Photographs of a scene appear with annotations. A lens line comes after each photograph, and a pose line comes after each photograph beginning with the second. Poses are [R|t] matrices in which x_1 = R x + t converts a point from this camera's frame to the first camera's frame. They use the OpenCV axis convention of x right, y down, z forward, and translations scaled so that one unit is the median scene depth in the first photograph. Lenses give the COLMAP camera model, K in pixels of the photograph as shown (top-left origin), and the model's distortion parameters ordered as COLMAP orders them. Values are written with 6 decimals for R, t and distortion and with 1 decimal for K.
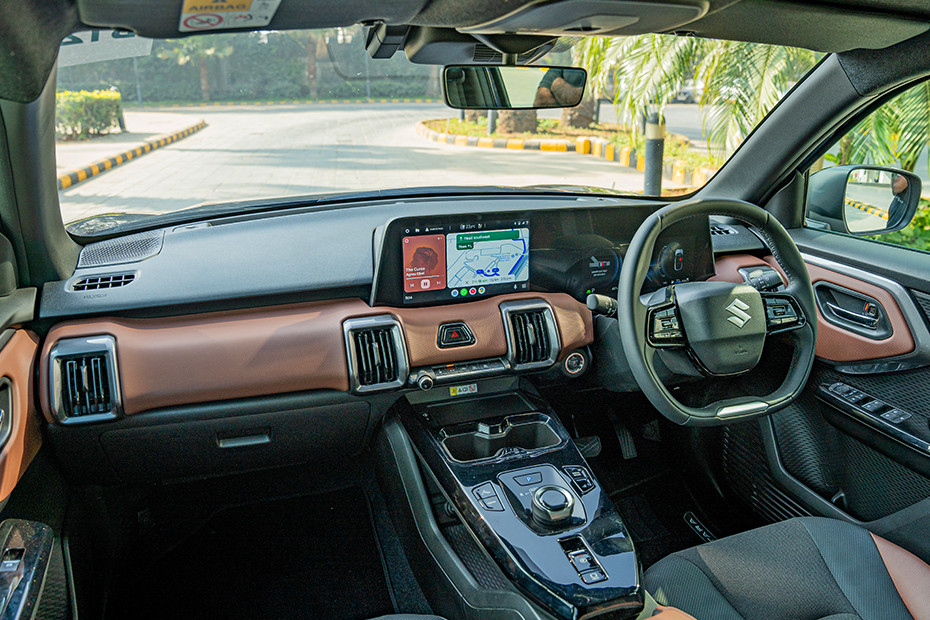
lens RADIAL K [[738.6, 0, 465.3], [0, 738.6, 292.8], [0, 0, 1]] dist [-0.186673, 0.163154]
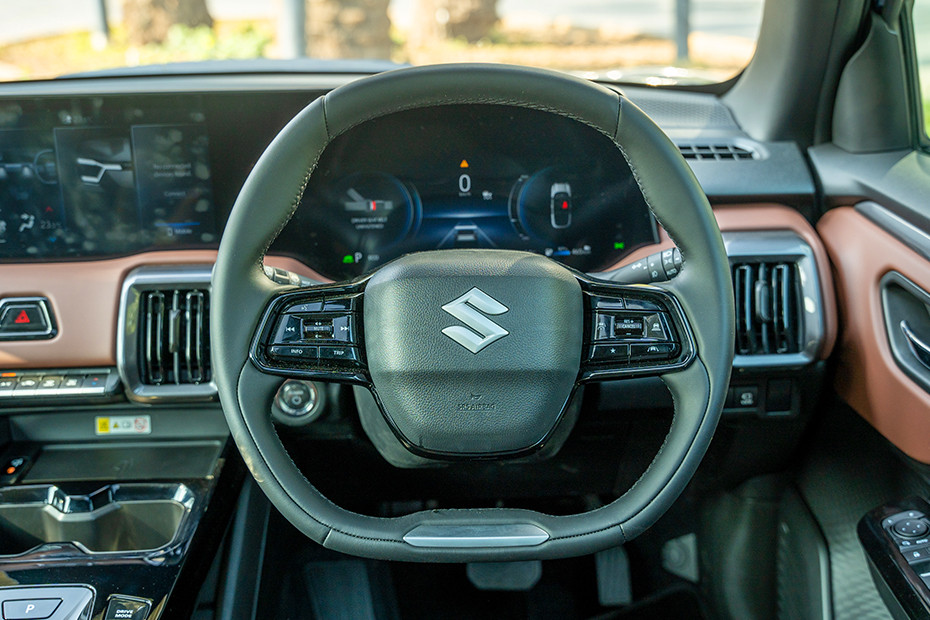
lens RADIAL K [[1191.0, 0, 464.5], [0, 1191.0, 296.8], [0, 0, 1]] dist [-0.017724, -0.052521]
pose [[0.950841, 0.073444, -0.300844, 0.541170], [-0.066291, 0.997223, 0.033929, -0.009526], [0.302501, -0.012318, 0.953070, 0.270024]]
